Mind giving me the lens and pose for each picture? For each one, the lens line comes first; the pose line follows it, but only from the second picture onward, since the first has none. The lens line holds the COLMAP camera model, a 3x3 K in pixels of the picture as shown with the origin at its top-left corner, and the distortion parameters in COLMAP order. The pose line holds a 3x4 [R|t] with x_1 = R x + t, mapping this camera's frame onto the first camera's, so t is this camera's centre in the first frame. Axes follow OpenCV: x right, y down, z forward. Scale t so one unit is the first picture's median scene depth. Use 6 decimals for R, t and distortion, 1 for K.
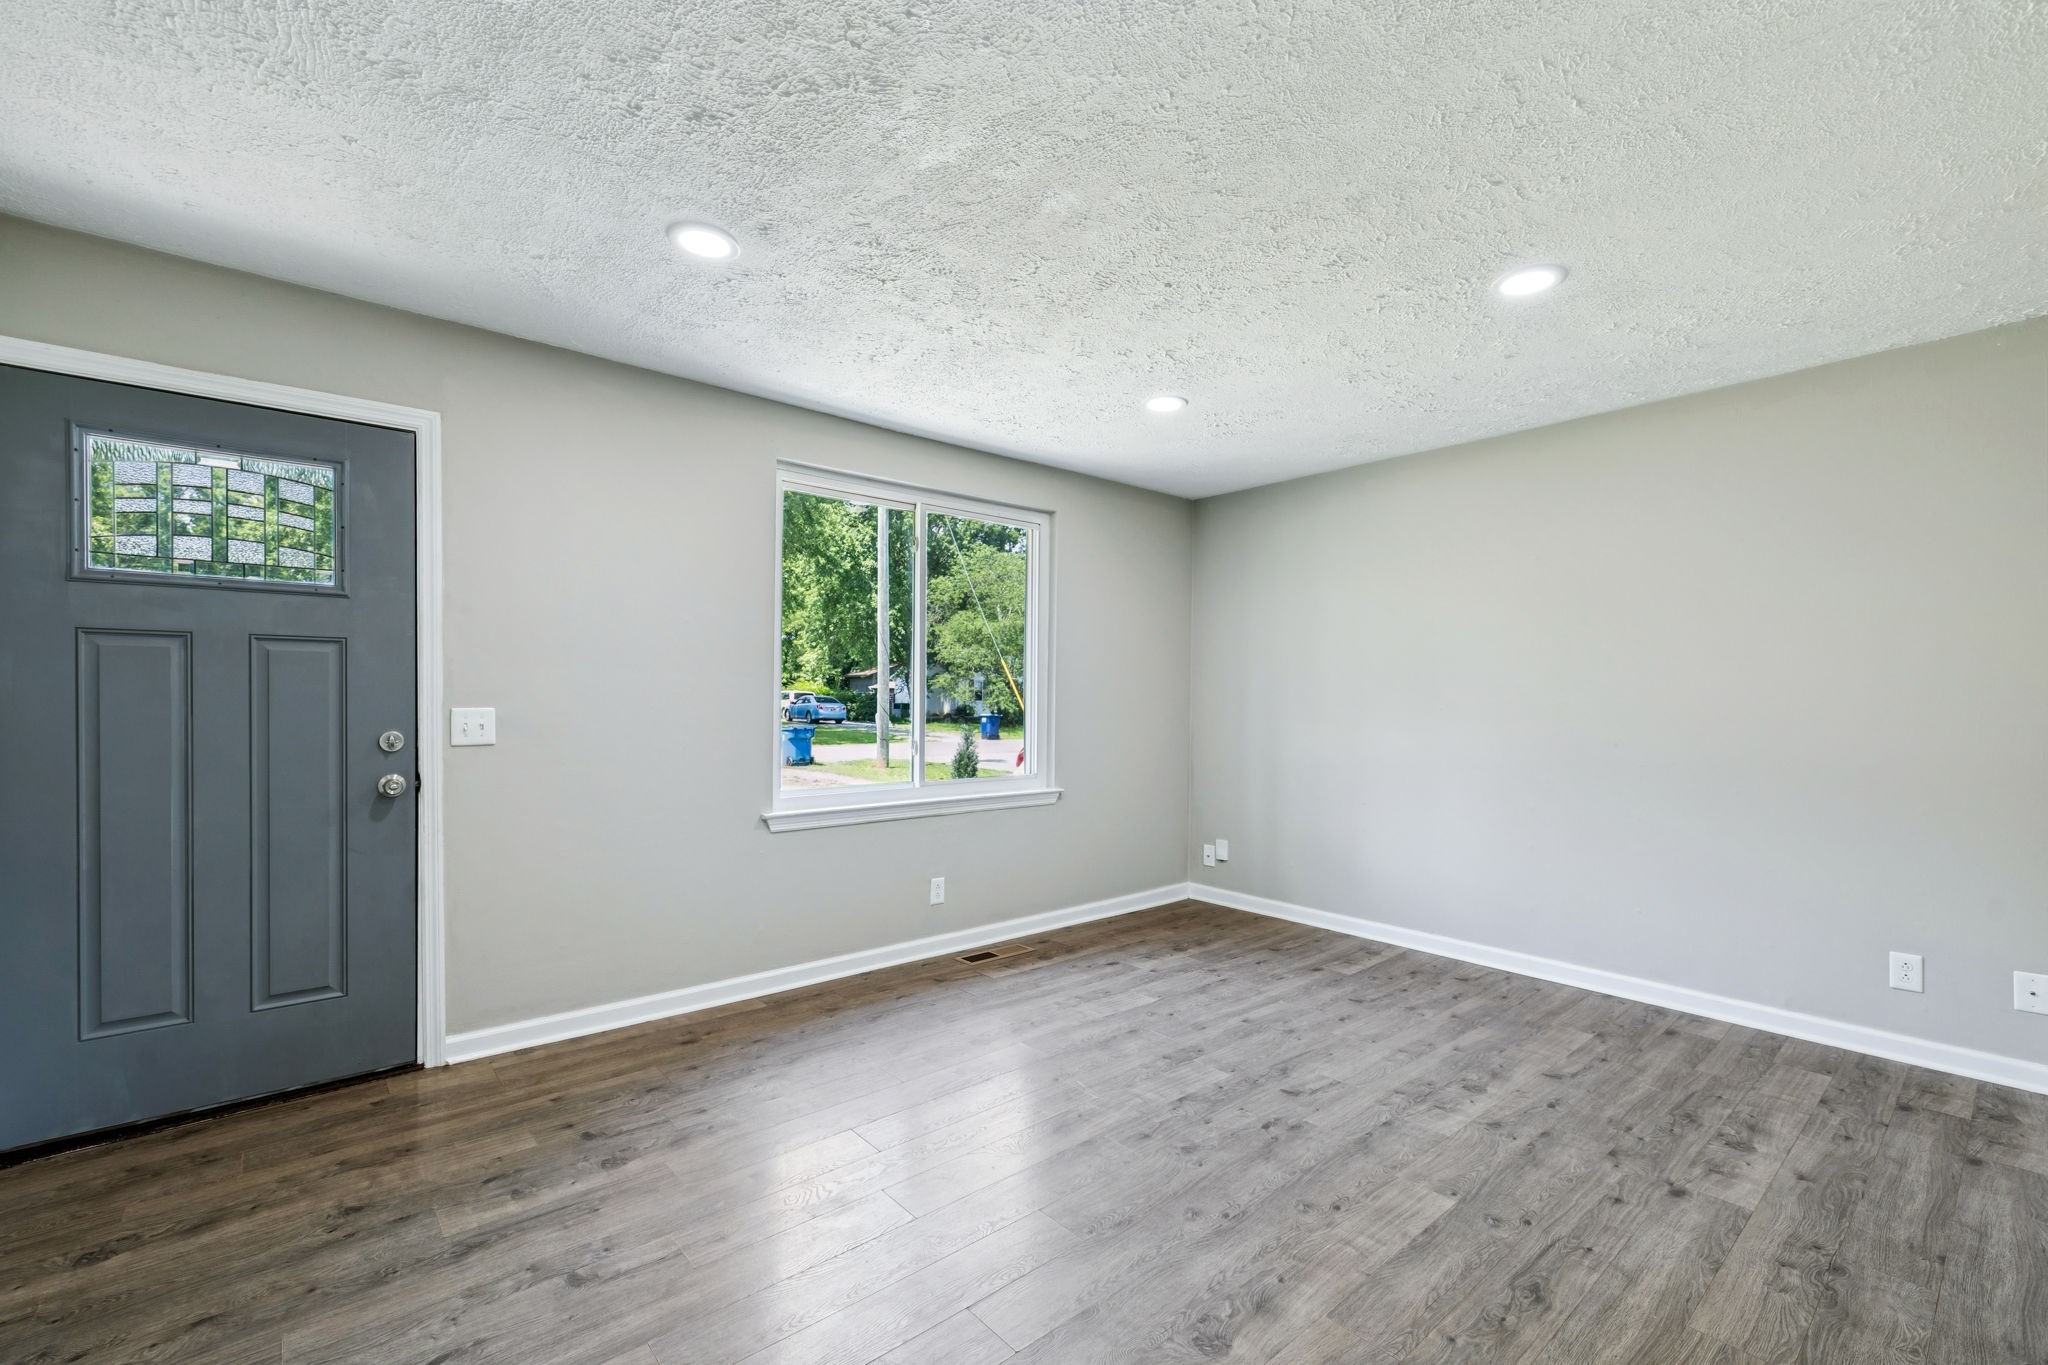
lens RADIAL K [[882.3, 0, 1019.6], [0, 882.3, 708.9], [0, 0, 1]] dist [0.000916, -0.000043]
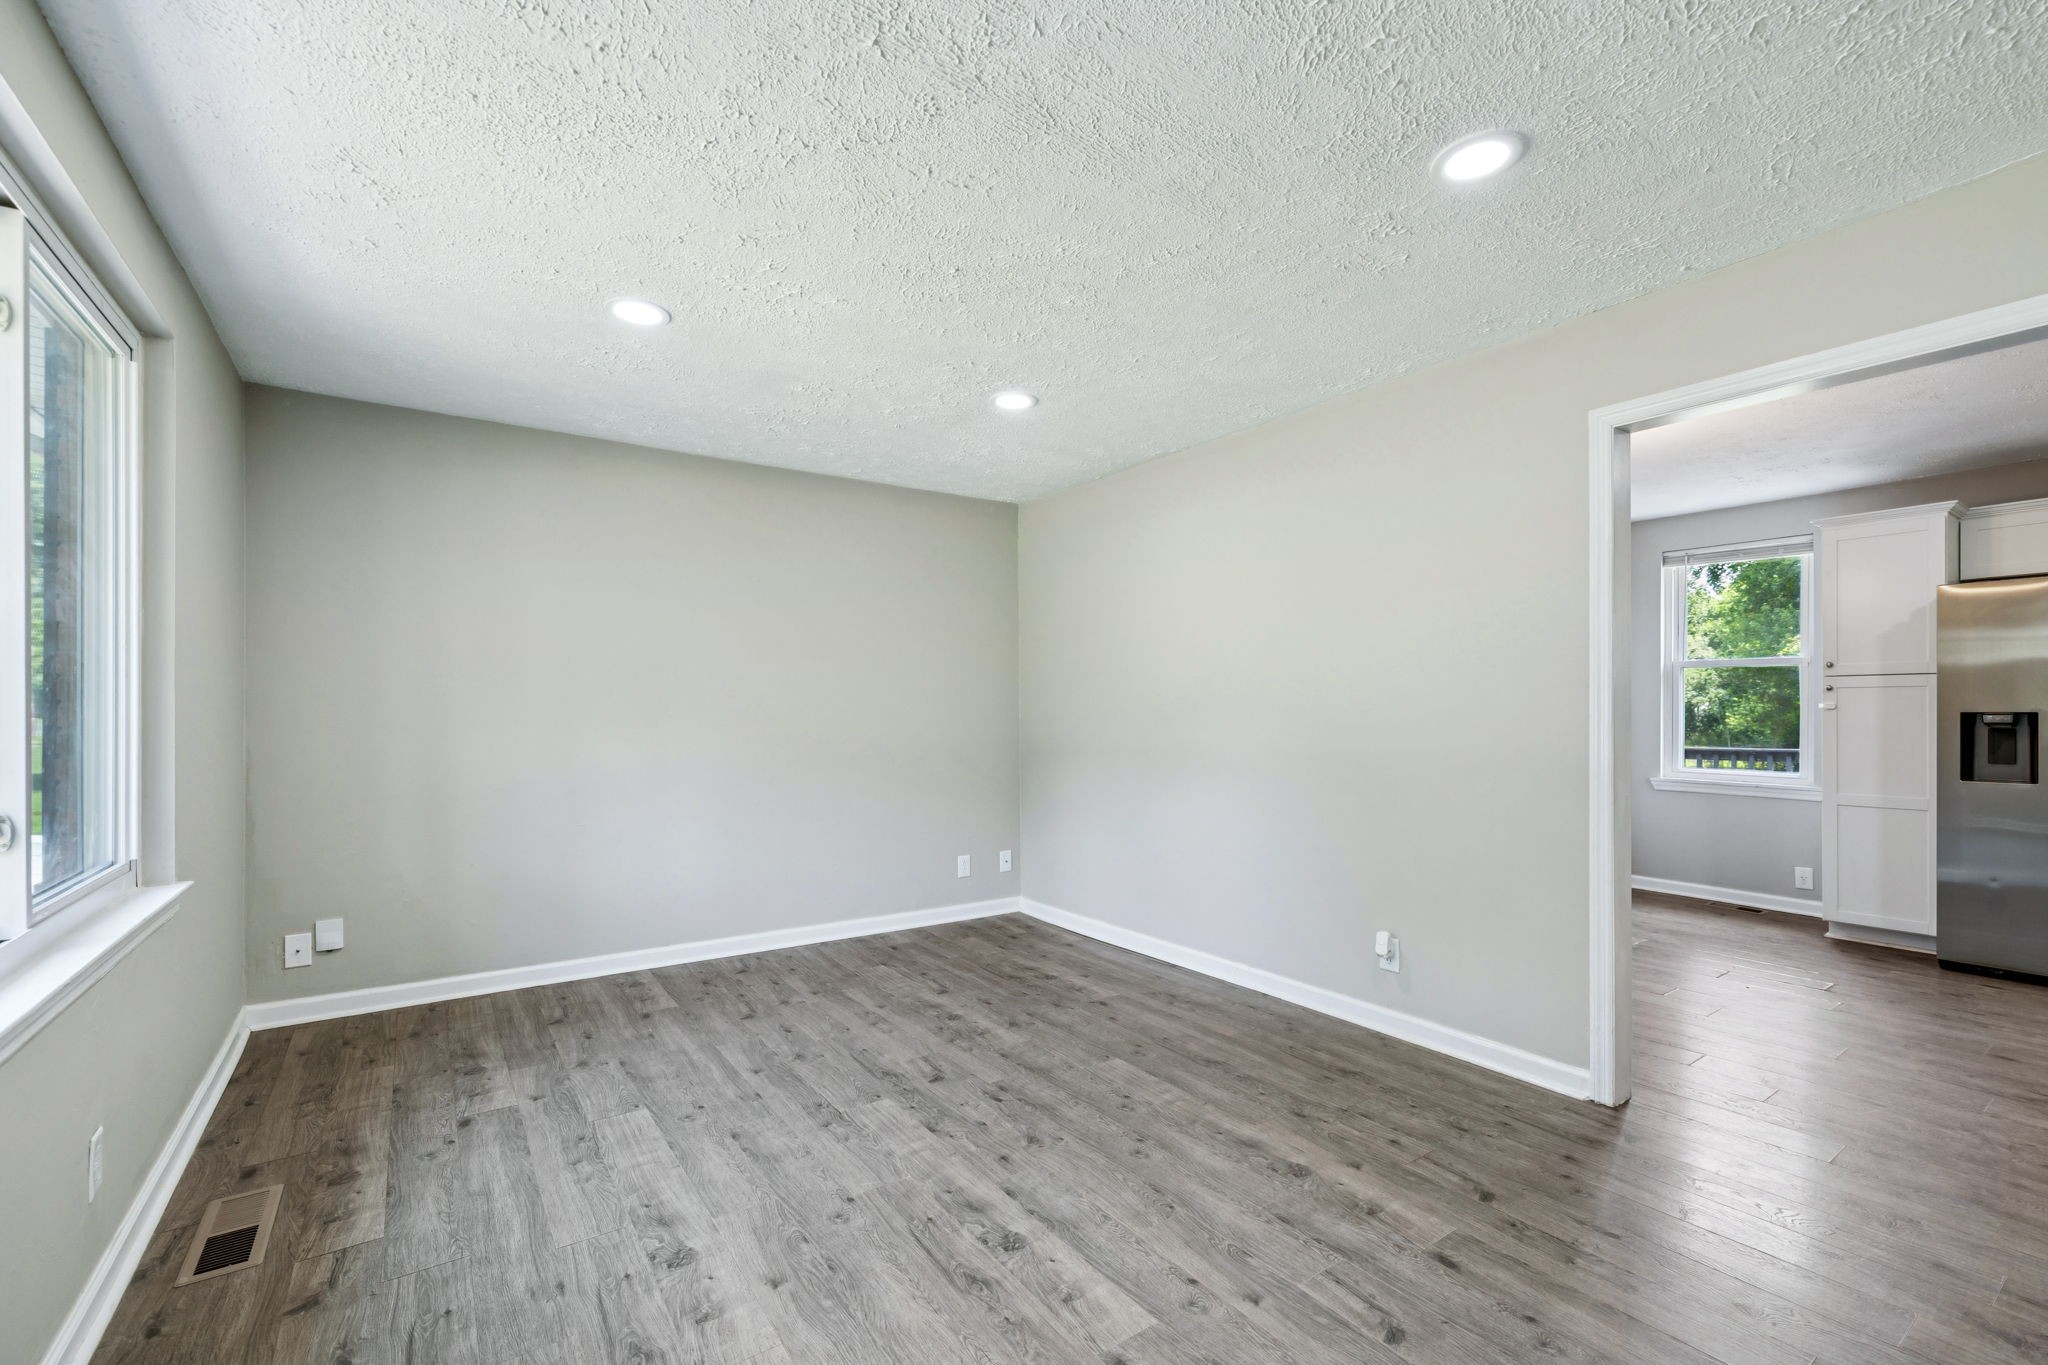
lens RADIAL K [[882.3, 0, 1019.6], [0, 882.3, 708.9], [0, 0, 1]] dist [0.000916, -0.000043]
pose [[0.088327, -0.007511, 0.996063, -0.581022], [0.011486, 0.999913, 0.006521, -0.015722], [-0.996025, 0.010865, 0.088406, 0.622454]]
